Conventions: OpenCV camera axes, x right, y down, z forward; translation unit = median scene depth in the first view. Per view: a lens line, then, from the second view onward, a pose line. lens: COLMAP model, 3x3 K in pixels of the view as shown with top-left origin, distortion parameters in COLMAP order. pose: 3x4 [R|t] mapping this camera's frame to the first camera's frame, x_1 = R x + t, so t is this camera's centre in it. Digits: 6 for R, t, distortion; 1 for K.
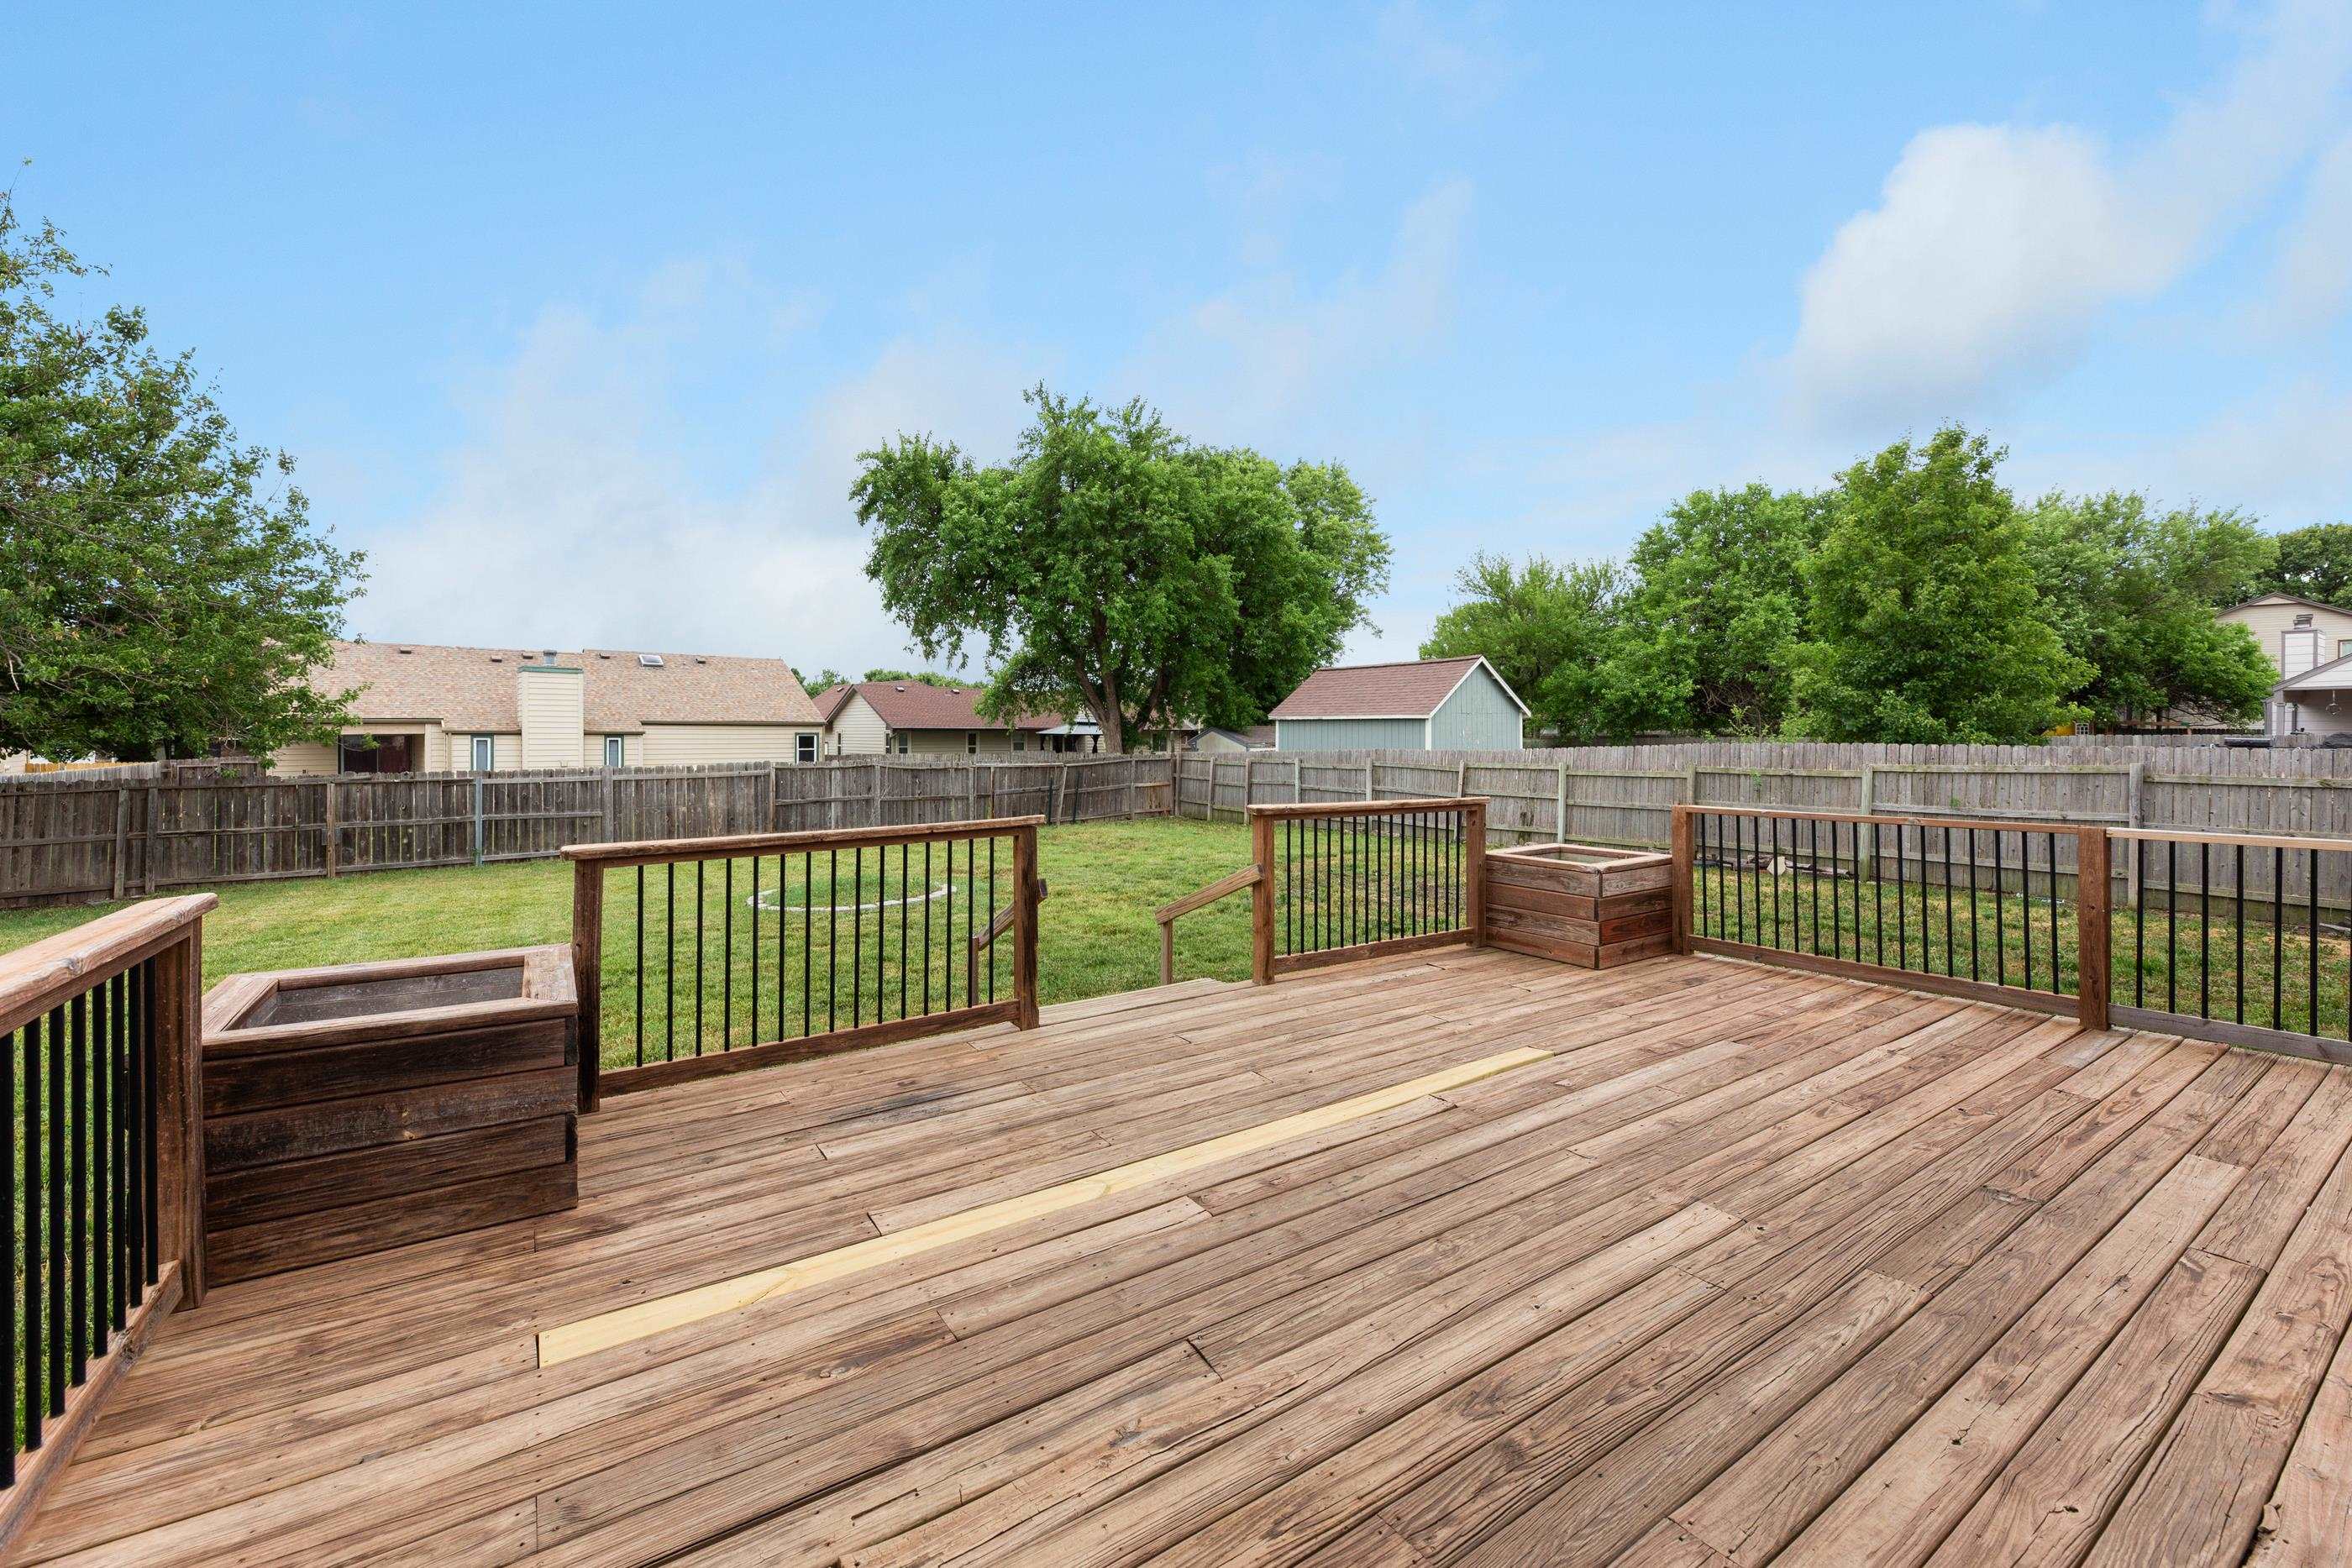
lens RADIAL K [[951.9, 0, 1161.5], [0, 951.9, 763.1], [0, 0, 1]] dist [0.000288, 0.000073]
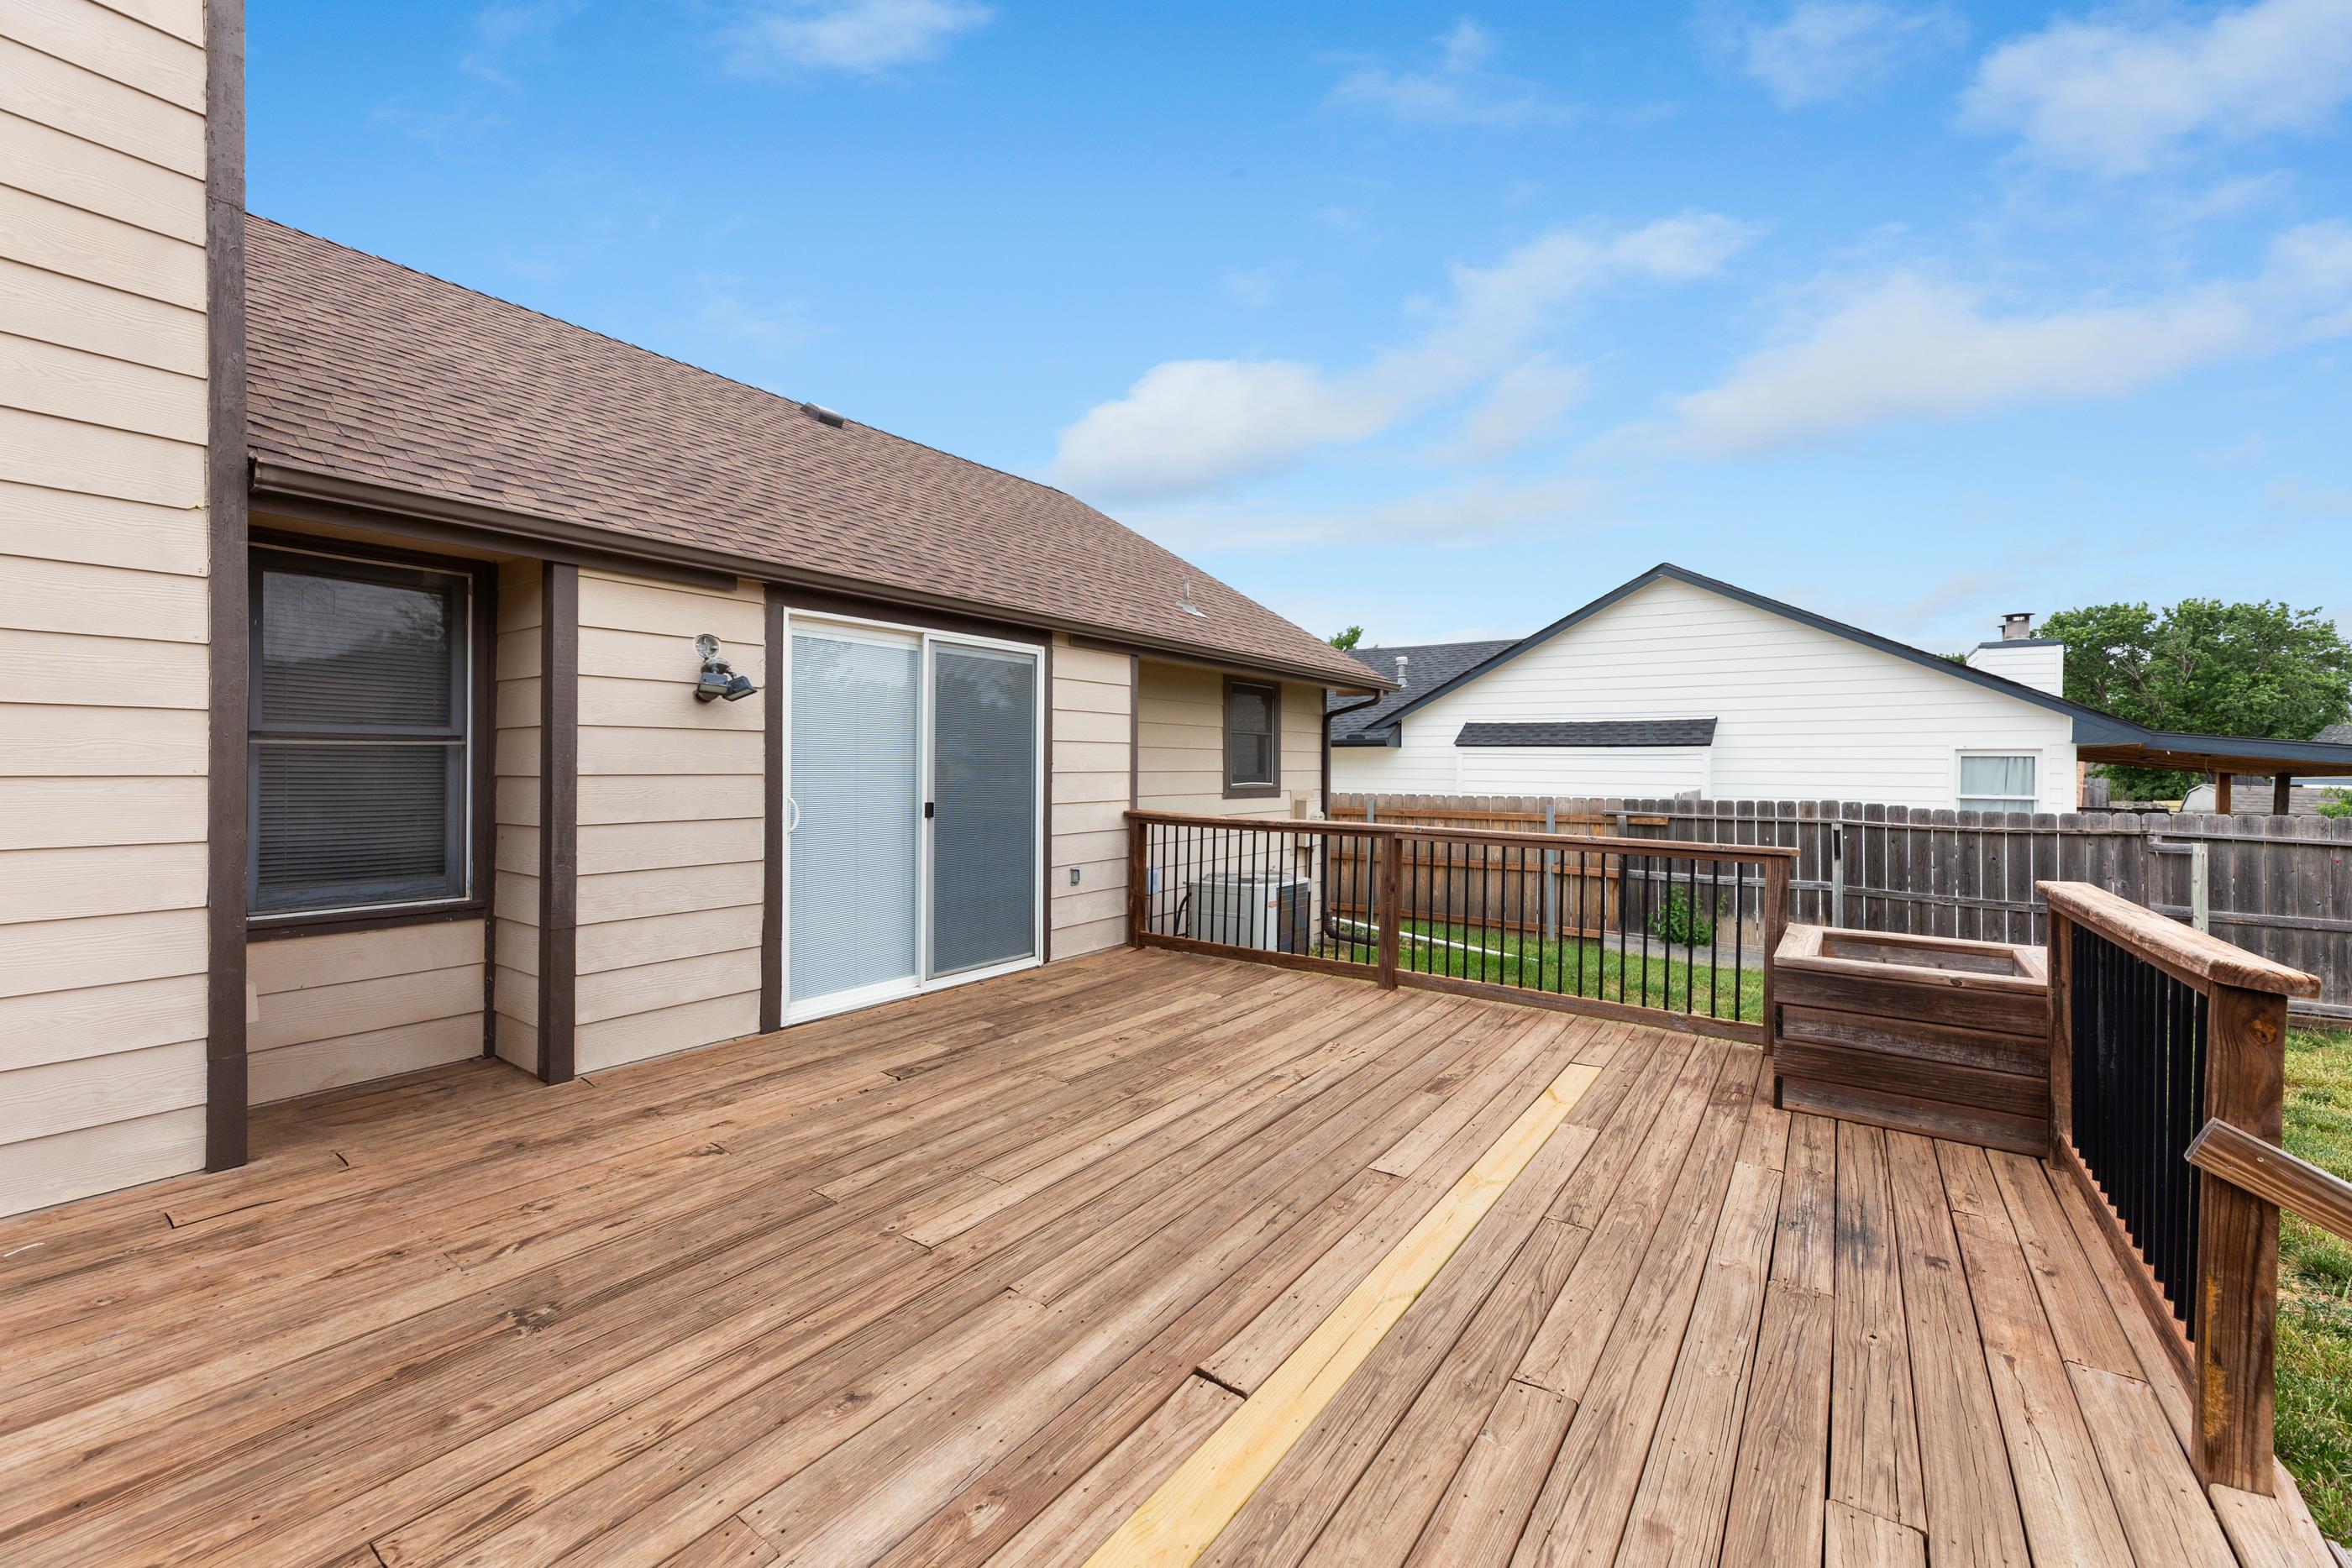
lens RADIAL K [[951.9, 0, 1161.5], [0, 951.9, 763.1], [0, 0, 1]] dist [0.000288, 0.000073]
pose [[-0.935852, -0.007985, -0.352303, 0.610401], [-0.019370, 0.999397, 0.028804, -0.041631], [0.351861, 0.033780, -0.935443, 1.731621]]
